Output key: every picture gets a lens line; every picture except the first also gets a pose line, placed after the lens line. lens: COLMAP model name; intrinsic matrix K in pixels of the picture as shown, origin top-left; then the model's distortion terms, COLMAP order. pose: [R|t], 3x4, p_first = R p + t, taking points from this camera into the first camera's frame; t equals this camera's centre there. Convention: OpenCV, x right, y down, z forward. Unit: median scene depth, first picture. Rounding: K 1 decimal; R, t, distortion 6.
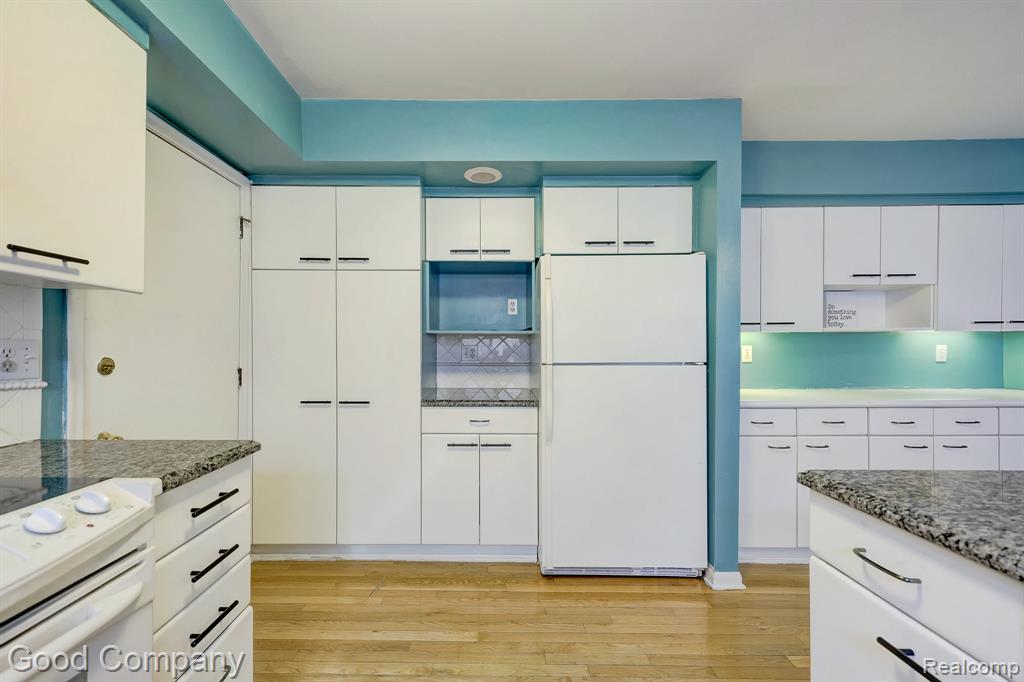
lens RADIAL K [[406.4, 0, 505.9], [0, 406.4, 349.0], [0, 0, 1]] dist [-0.000002, 0.000020]
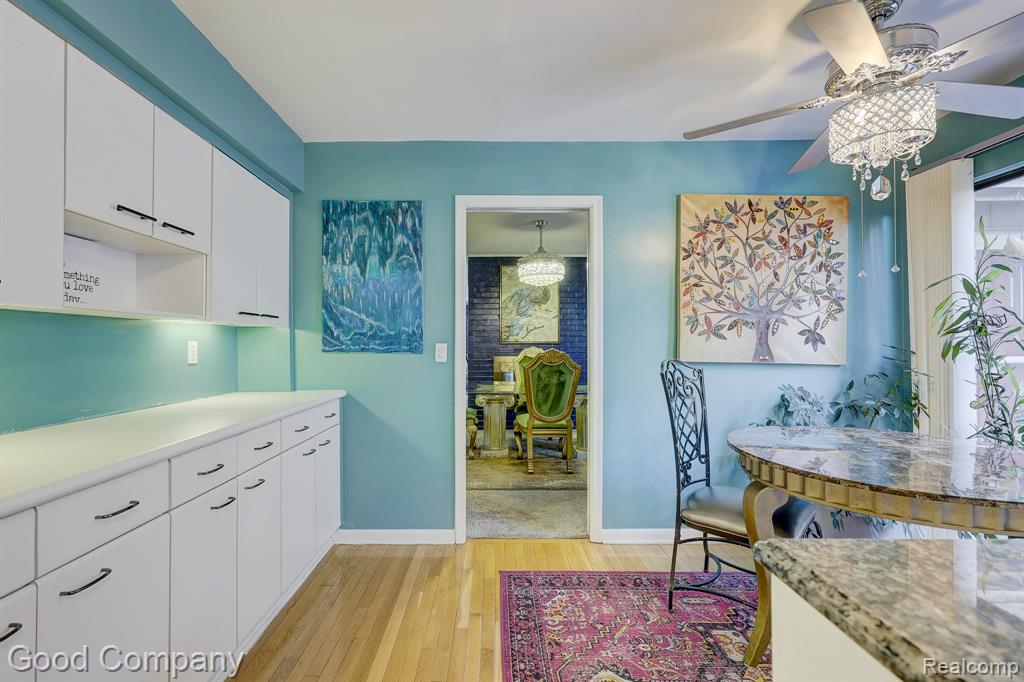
lens RADIAL K [[460.4, 0, 496.9], [0, 460.4, 343.5], [0, 0, 1]] dist [-0.002220, -0.000631]
pose [[-0.007861, 0.006130, 0.999950, 0.272401], [0.002243, 0.999979, -0.006113, 0.000893], [-0.999967, 0.002195, -0.007875, 0.545920]]
